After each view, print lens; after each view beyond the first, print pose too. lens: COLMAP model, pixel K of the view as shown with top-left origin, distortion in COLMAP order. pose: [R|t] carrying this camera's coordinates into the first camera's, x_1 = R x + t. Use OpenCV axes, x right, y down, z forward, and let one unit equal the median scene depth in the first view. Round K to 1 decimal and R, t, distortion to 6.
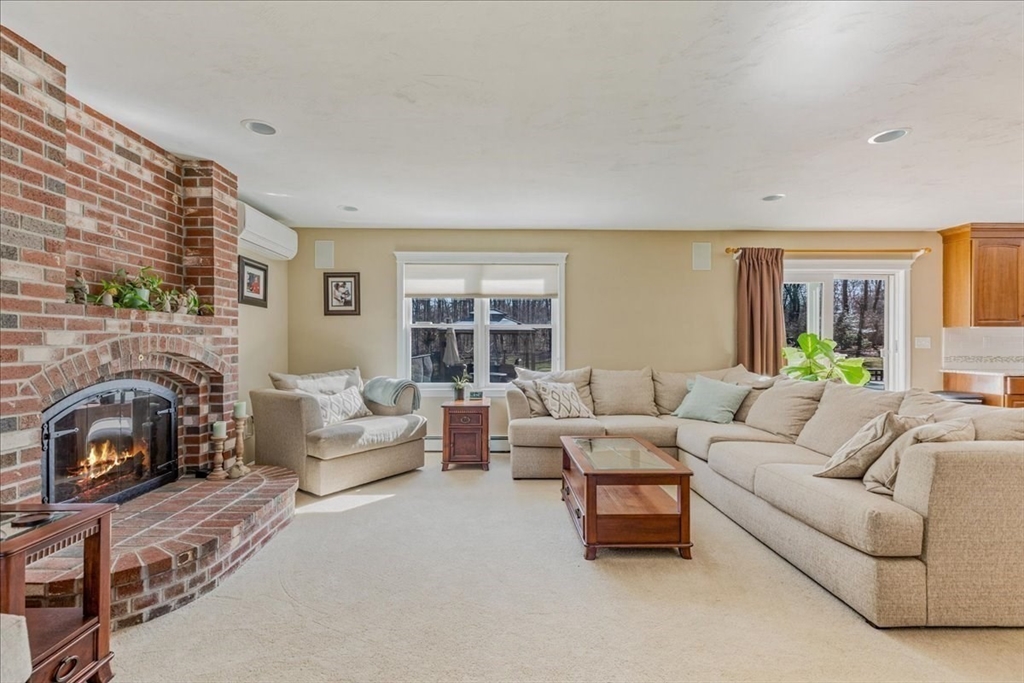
lens RADIAL K [[463.3, 0, 506.3], [0, 463.3, 343.6], [0, 0, 1]] dist [0.003597, 0.001753]
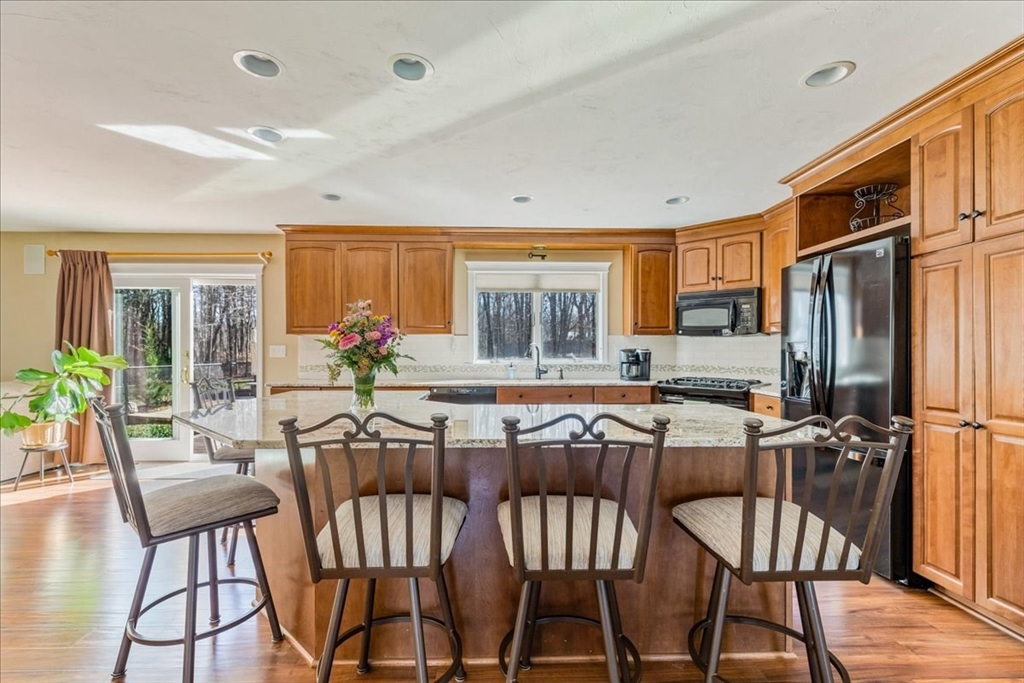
lens RADIAL K [[463.3, 0, 509.3], [0, 463.3, 362.2], [0, 0, 1]] dist [0.003597, 0.001753]
pose [[0.999819, -0.000442, 0.018999, 2.159619], [0.000127, 0.999862, 0.016586, 0.008062], [-0.019004, -0.016581, 0.999682, 0.060392]]
